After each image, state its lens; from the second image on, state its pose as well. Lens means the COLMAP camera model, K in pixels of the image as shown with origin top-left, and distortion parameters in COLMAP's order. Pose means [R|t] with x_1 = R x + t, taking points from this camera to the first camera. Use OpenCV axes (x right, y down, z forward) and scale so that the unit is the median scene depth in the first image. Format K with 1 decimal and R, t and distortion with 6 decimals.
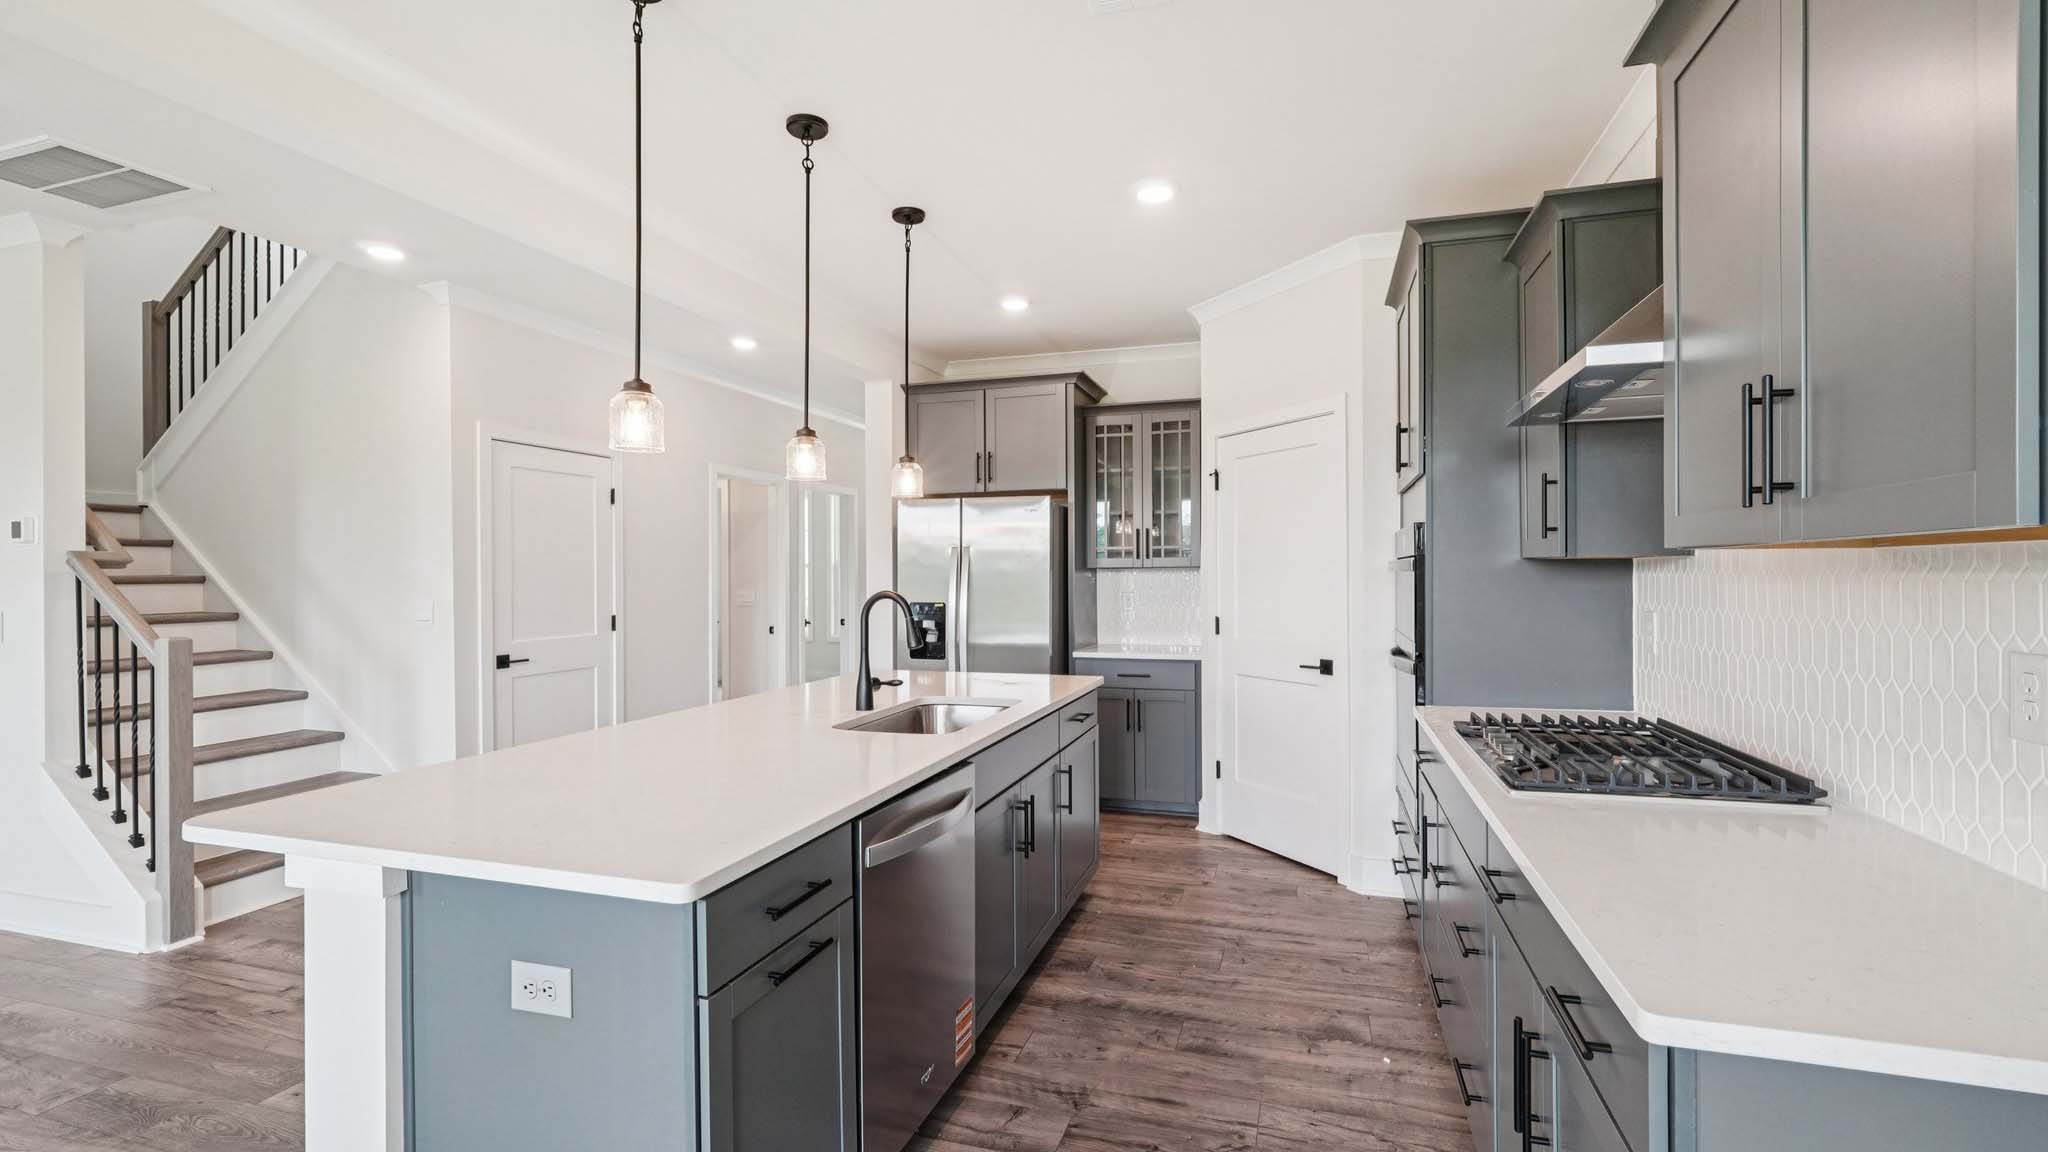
lens RADIAL K [[904.4, 0, 1028.0], [0, 904.4, 571.7], [0, 0, 1]] dist [-0.012779, 0.005743]
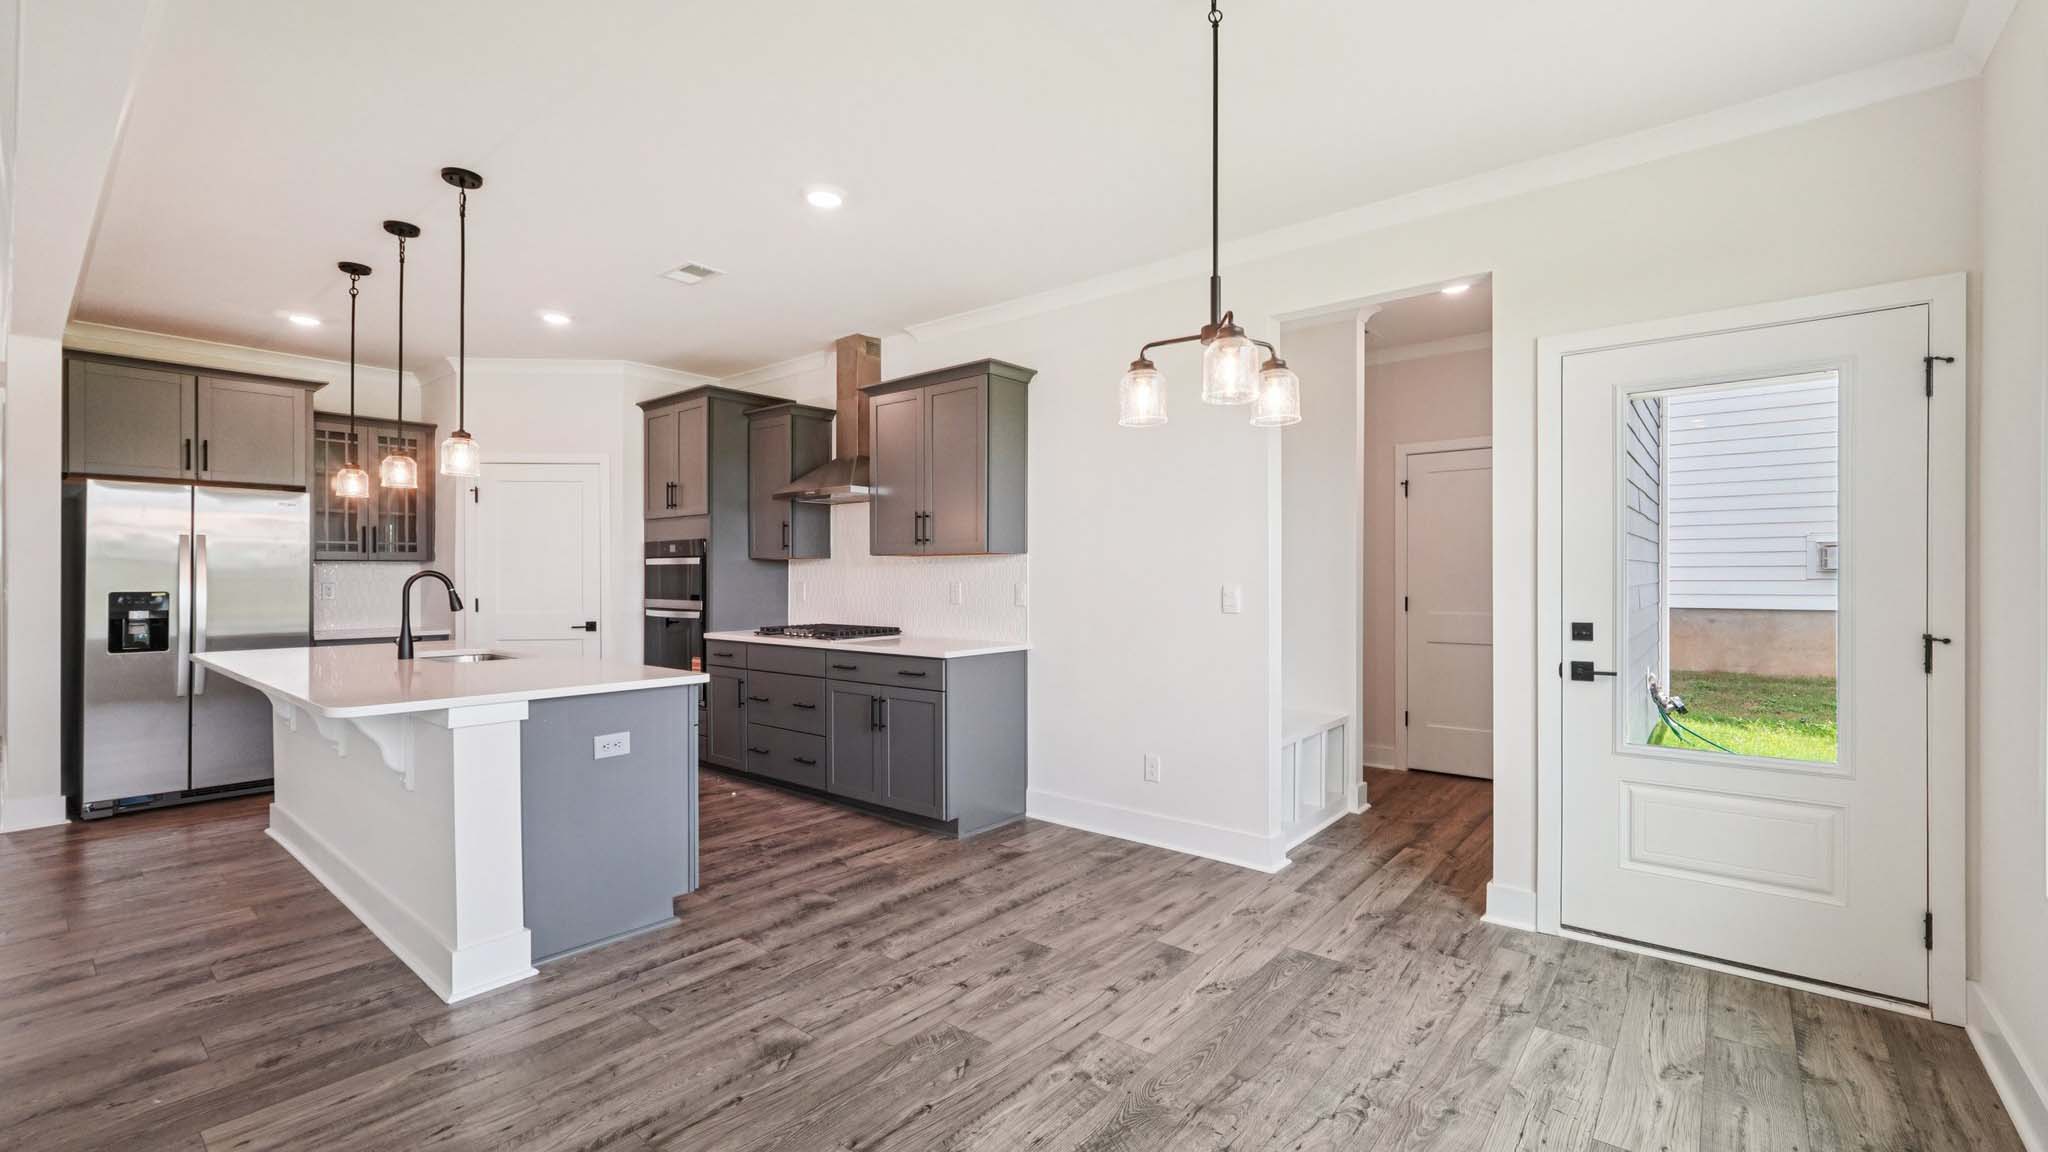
lens RADIAL K [[861.1, 0, 1032.2], [0, 861.1, 577.1], [0, 0, 1]] dist [-0.008051, 0.000907]
pose [[0.373222, 0.005021, 0.927728, -0.706857], [-0.003105, 0.999987, -0.004163, 0.023042], [-0.927737, -0.001327, 0.373233, -0.236768]]
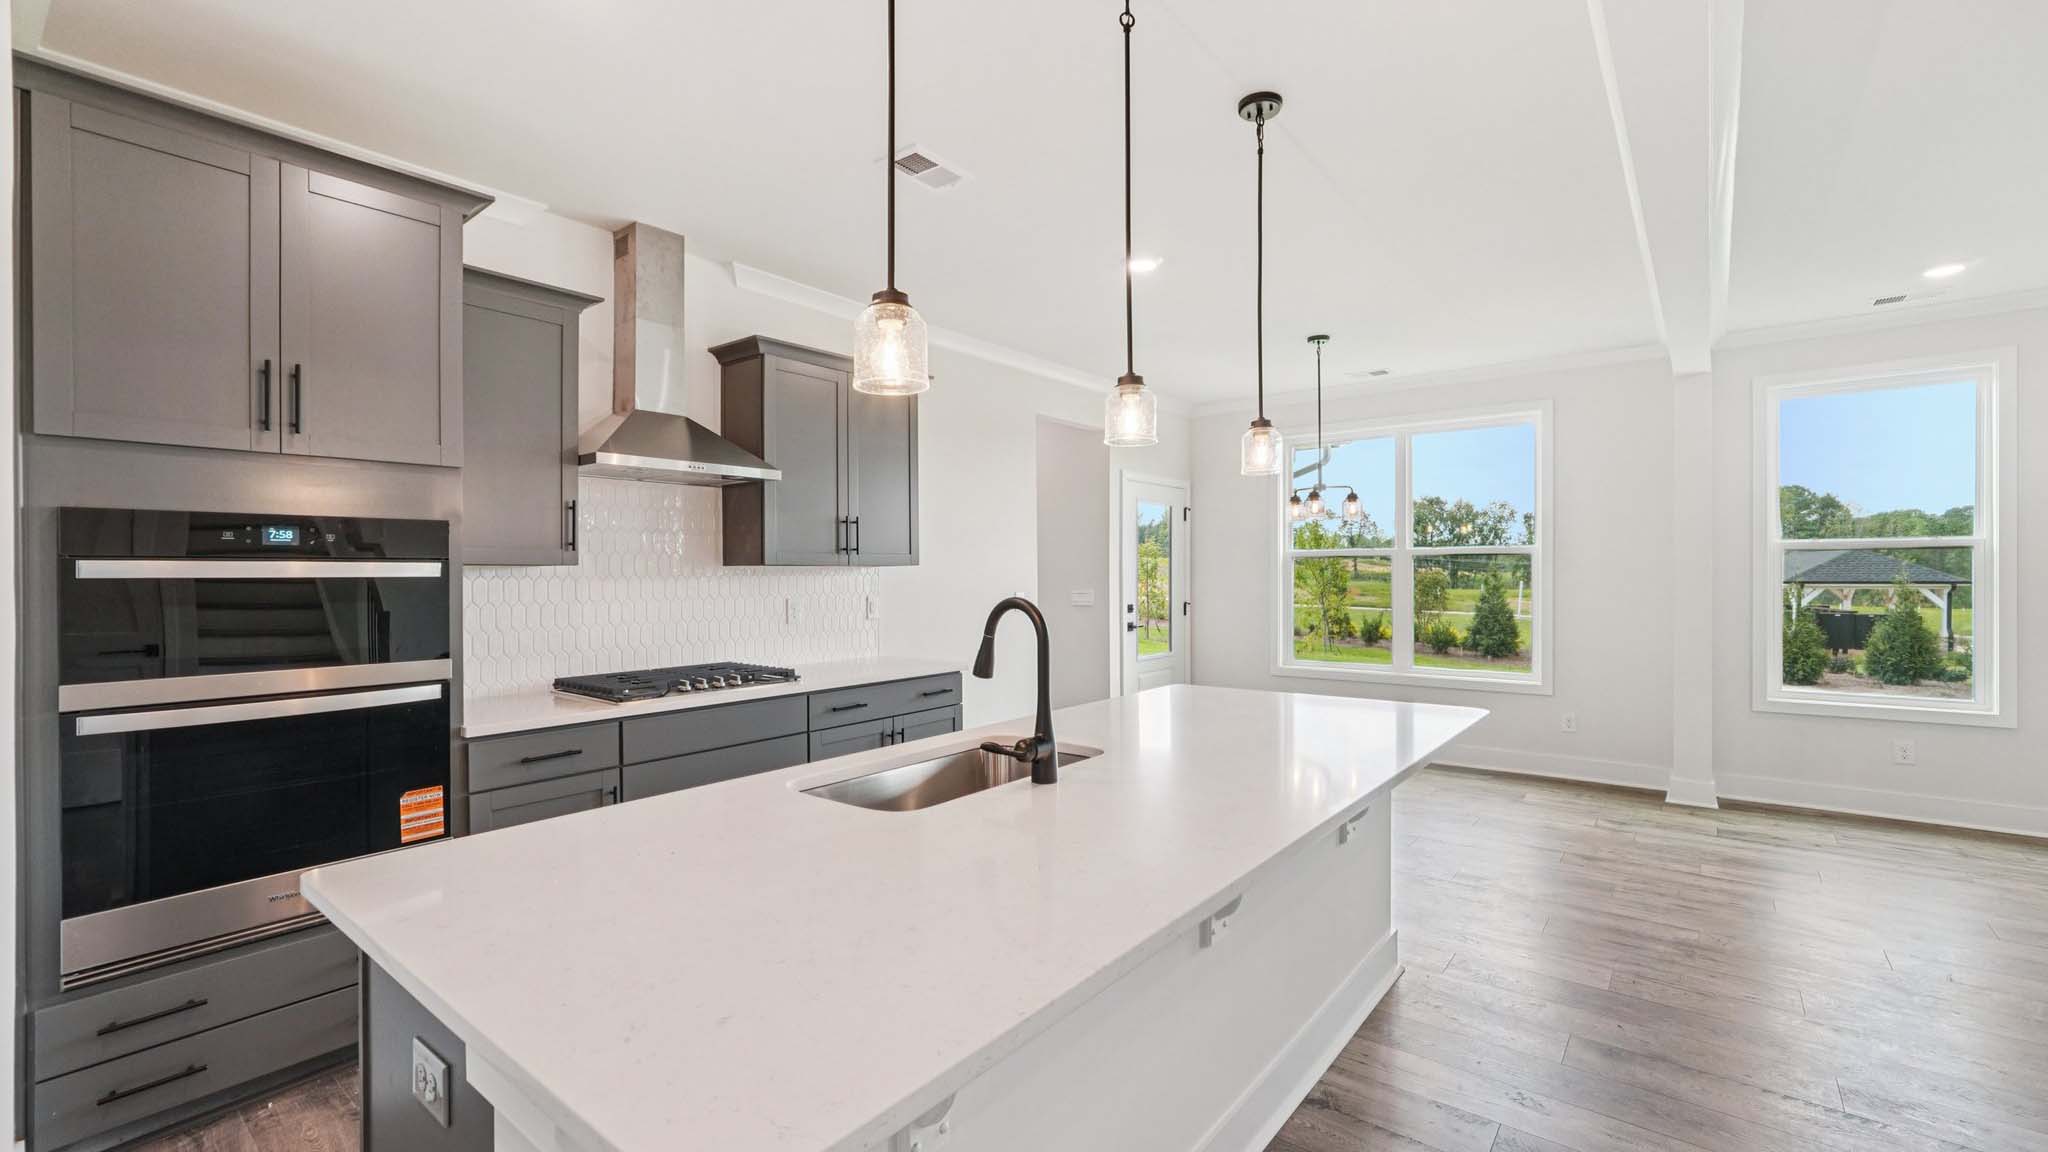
lens RADIAL K [[861.1, 0, 1032.2], [0, 861.1, 577.1], [0, 0, 1]] dist [-0.008051, 0.000907]
pose [[-0.933649, 0.009452, 0.358064, -0.274655], [0.010577, 0.999943, 0.001181, 0.003224], [-0.358032, 0.004890, -0.933696, 1.103861]]
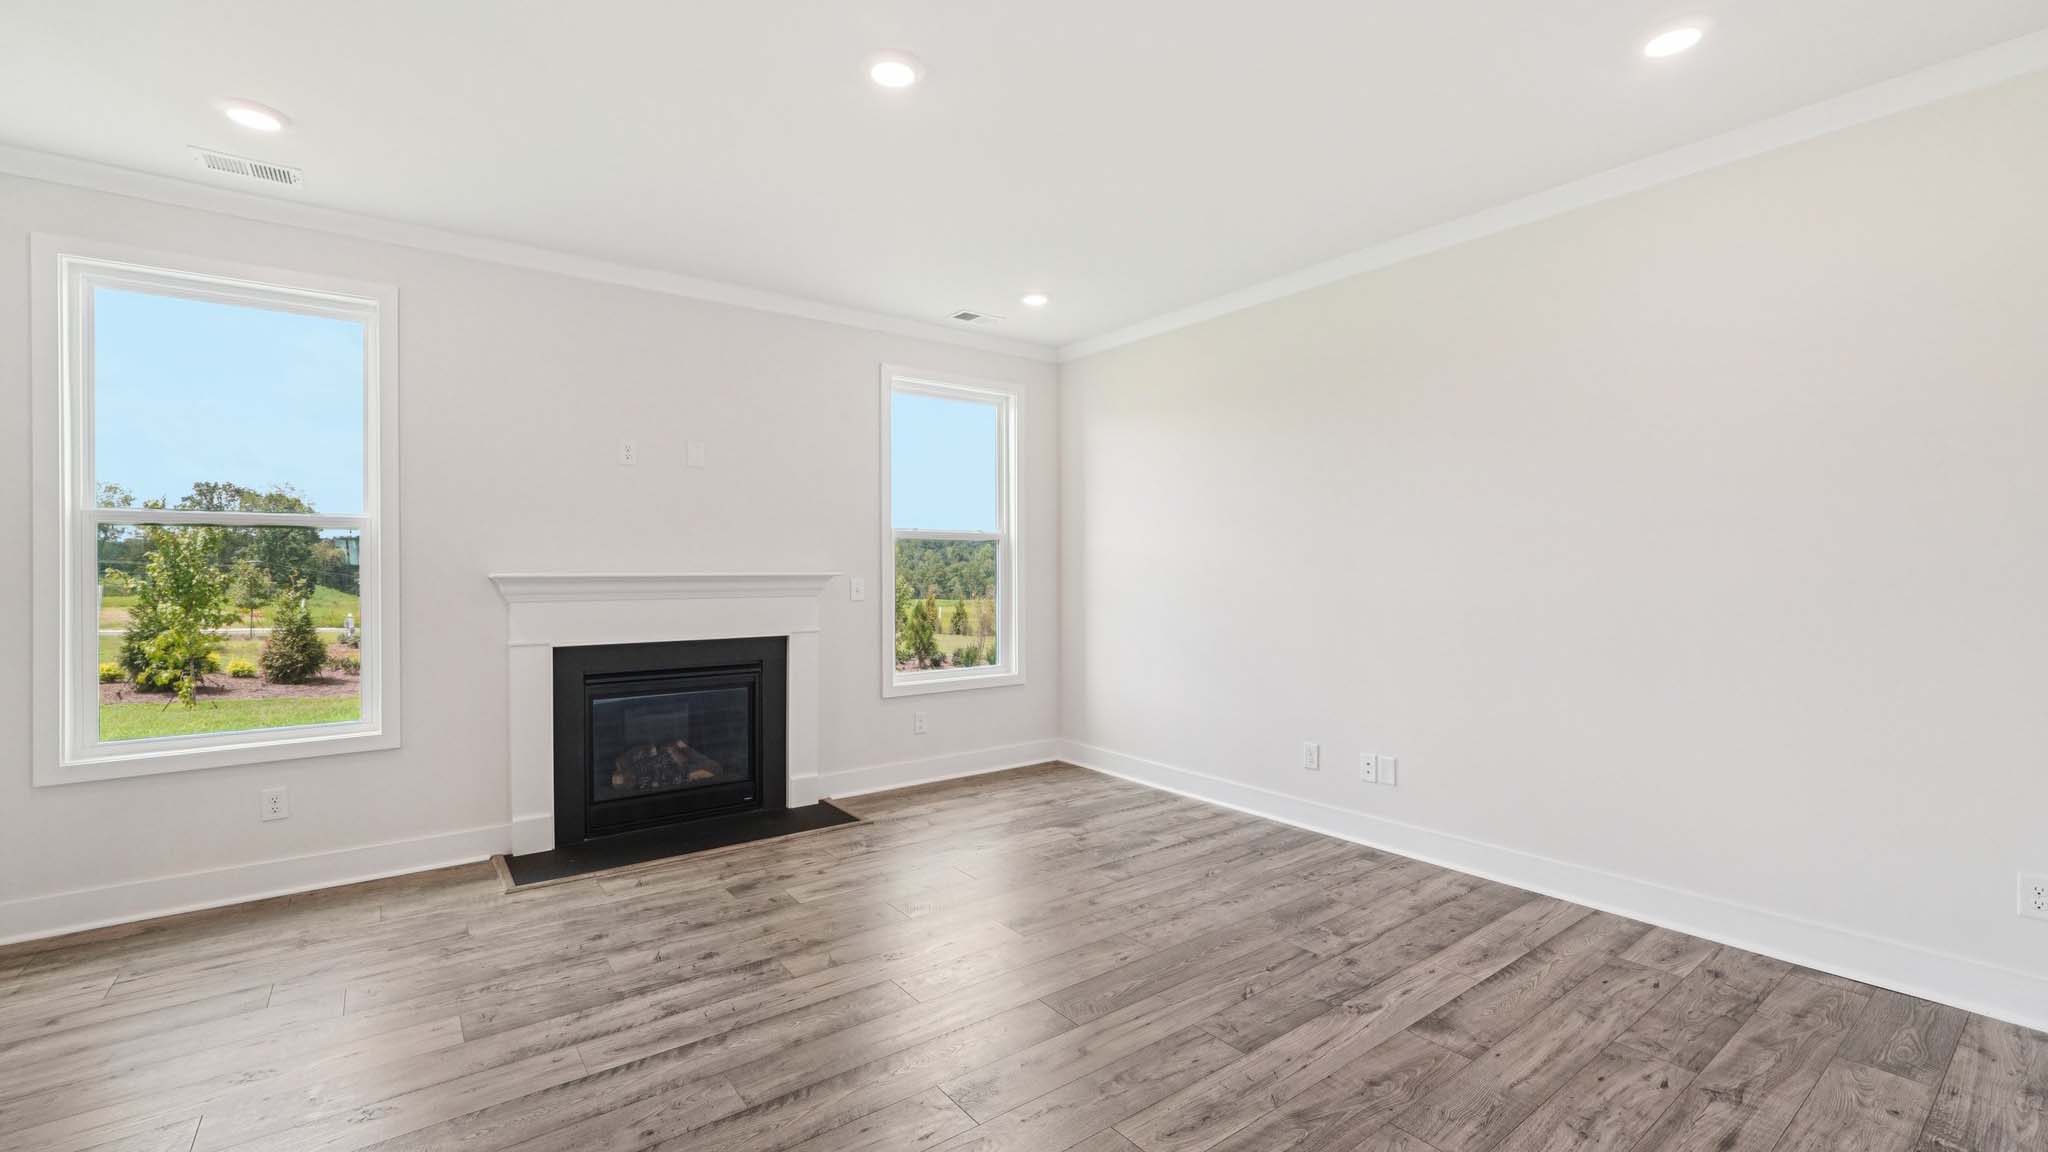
lens RADIAL K [[859.9, 0, 1027.6], [0, 859.9, 561.7], [0, 0, 1]] dist [-0.001311, -0.000014]
pose [[-0.586357, 0.002379, -0.810049, -0.678098], [0.009756, 0.999944, -0.004125, 0.024257], [0.809994, -0.010321, -0.586347, 0.734133]]
